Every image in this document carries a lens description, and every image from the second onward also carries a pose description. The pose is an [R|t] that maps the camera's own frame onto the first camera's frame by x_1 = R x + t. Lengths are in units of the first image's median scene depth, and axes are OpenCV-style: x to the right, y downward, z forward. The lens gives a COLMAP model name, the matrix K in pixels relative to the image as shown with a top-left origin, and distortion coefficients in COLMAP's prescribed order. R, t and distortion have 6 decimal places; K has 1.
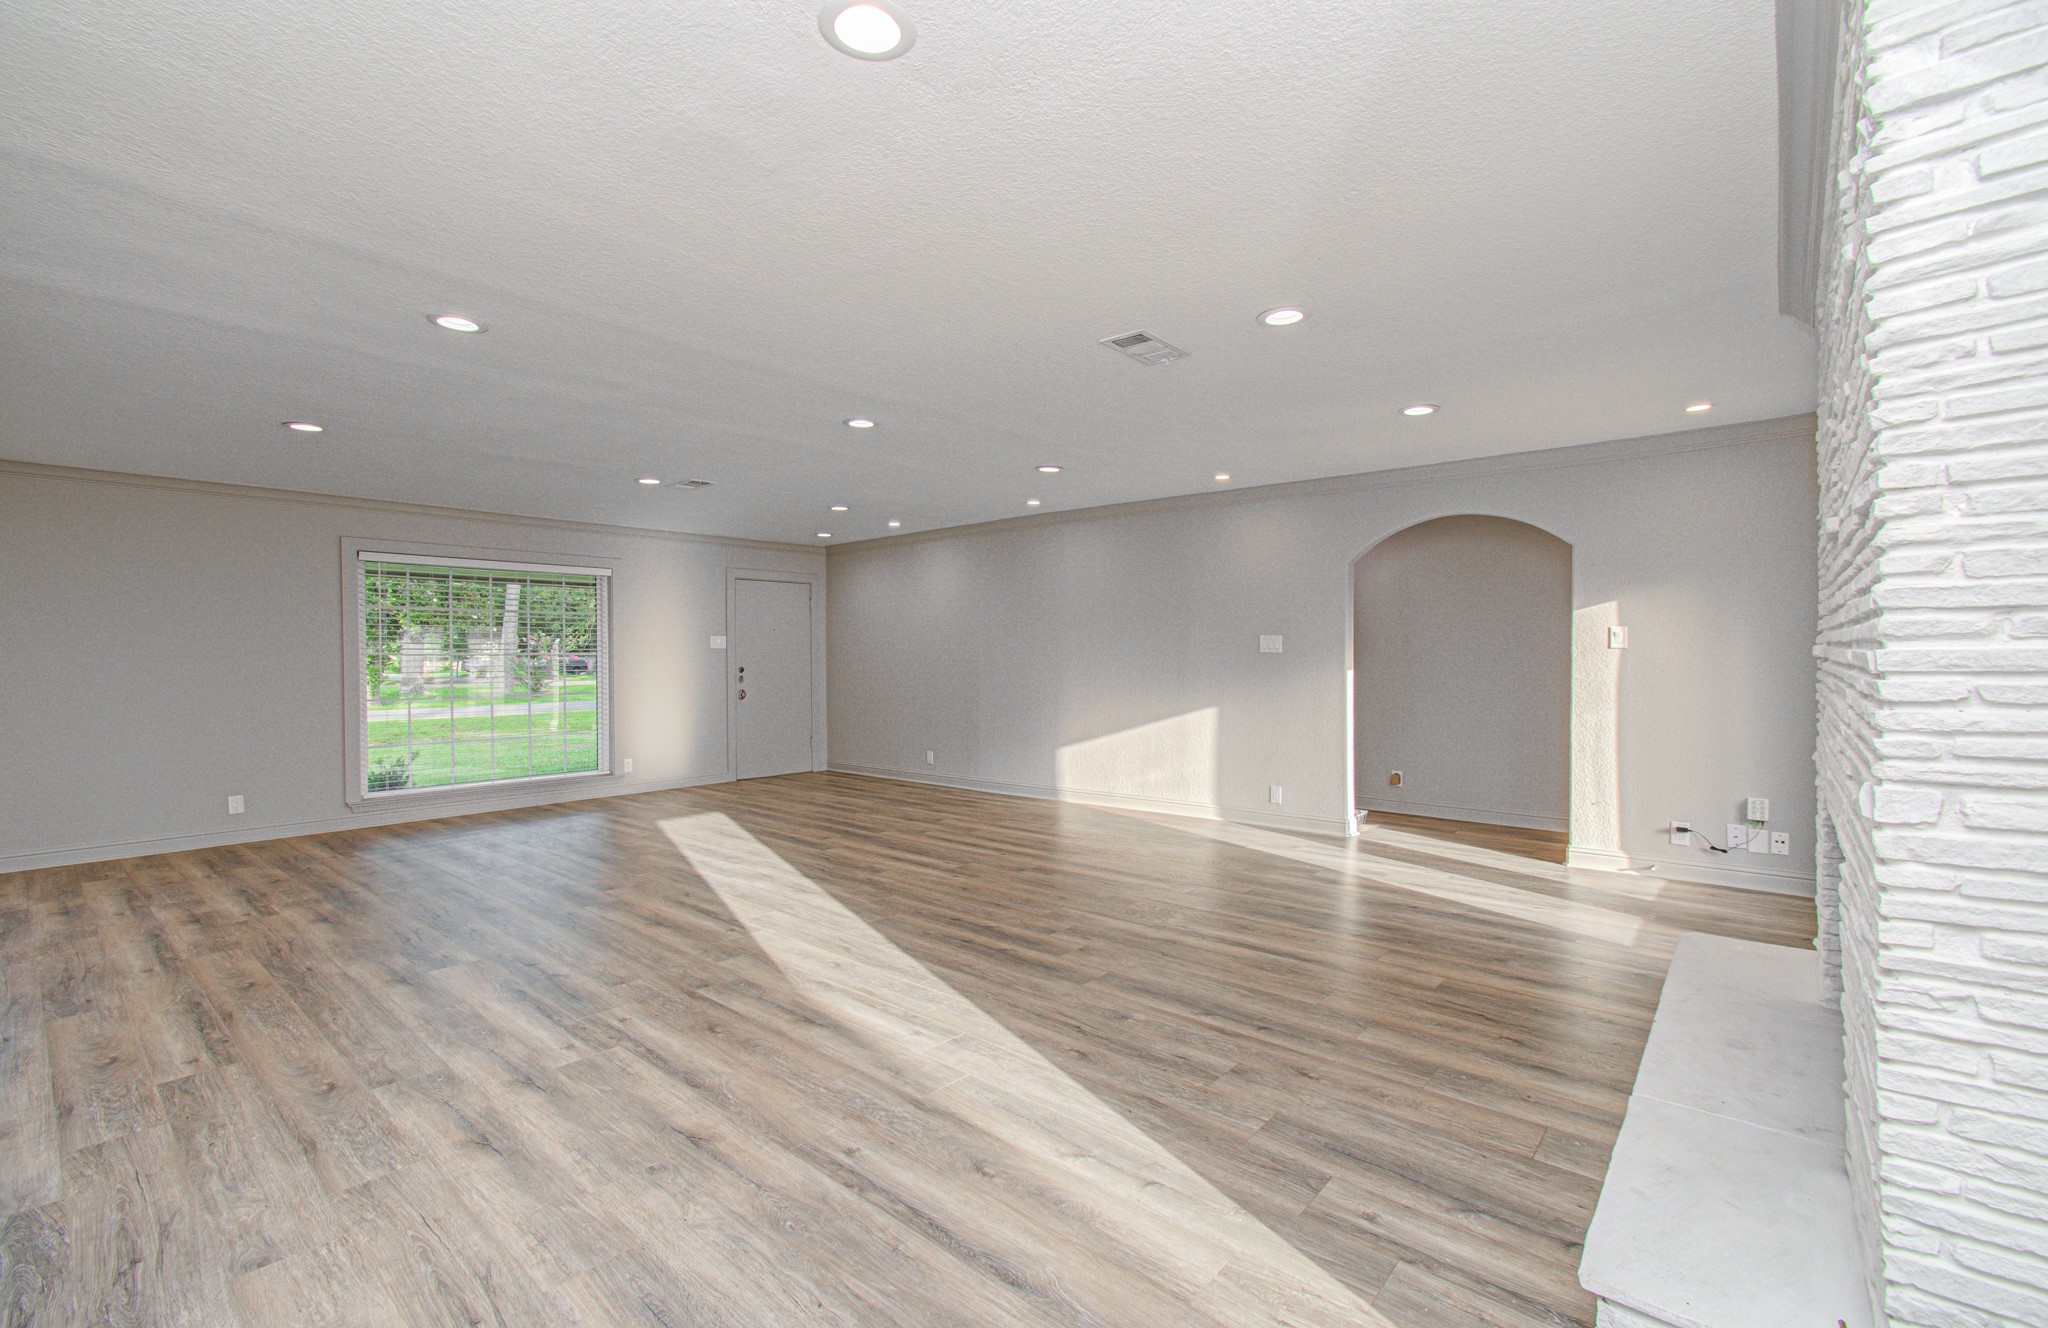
lens RADIAL K [[882.4, 0, 1019.3], [0, 882.4, 670.3], [0, 0, 1]] dist [0.003619, 0.000113]
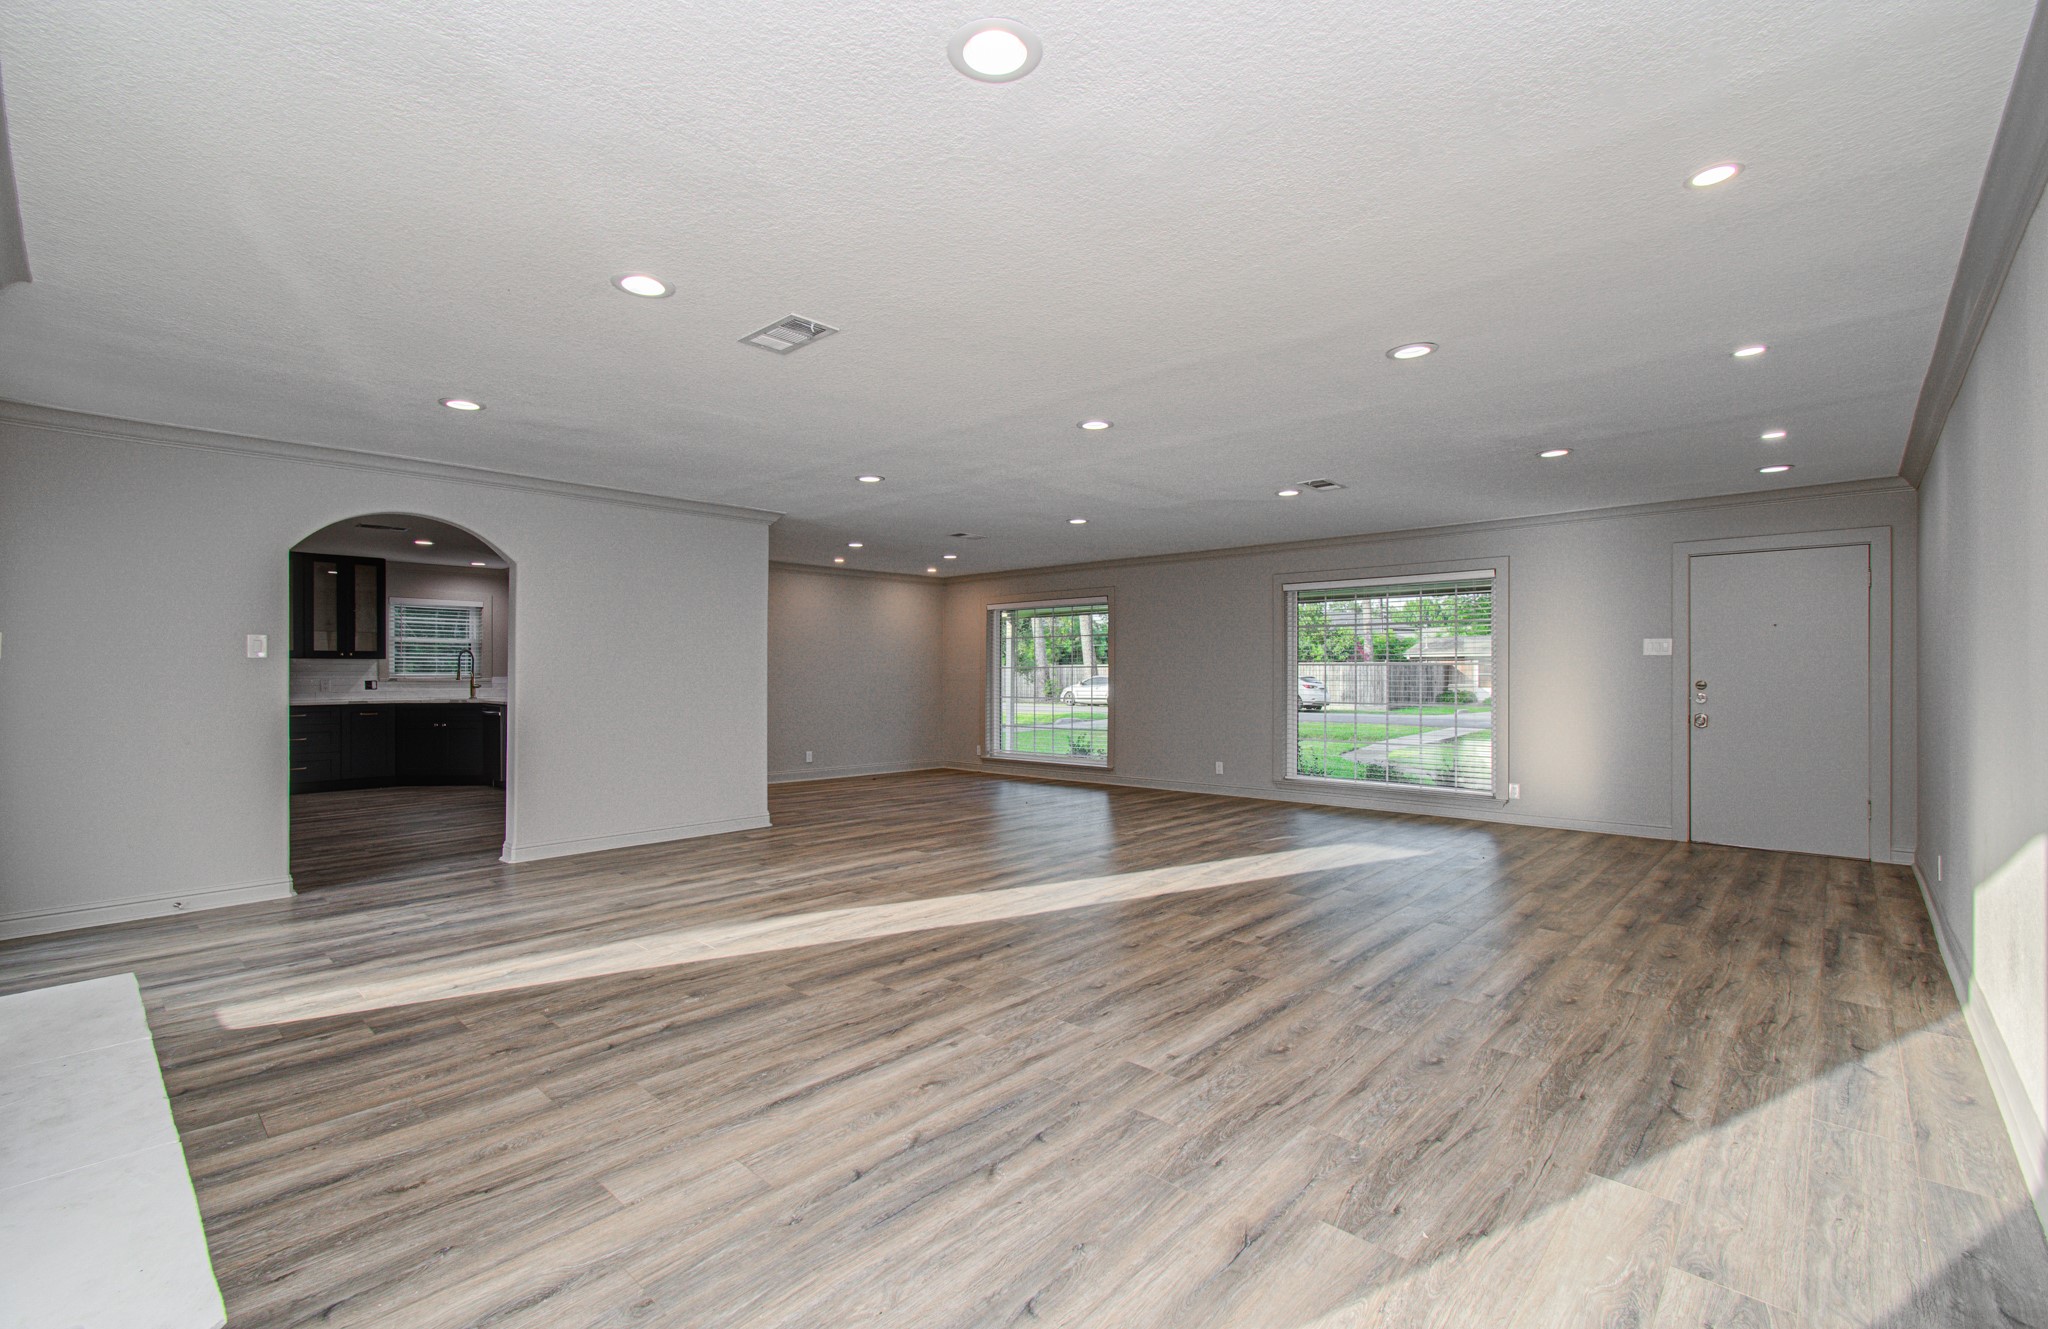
lens RADIAL K [[893.4, 0, 1011.5], [0, 893.4, 657.1], [0, 0, 1]] dist [0.004725, -0.000374]
pose [[-0.051002, -0.013182, -0.998612, 1.089757], [-0.016693, 0.999784, -0.012345, -0.012688], [0.998559, 0.016041, -0.051211, 1.306850]]
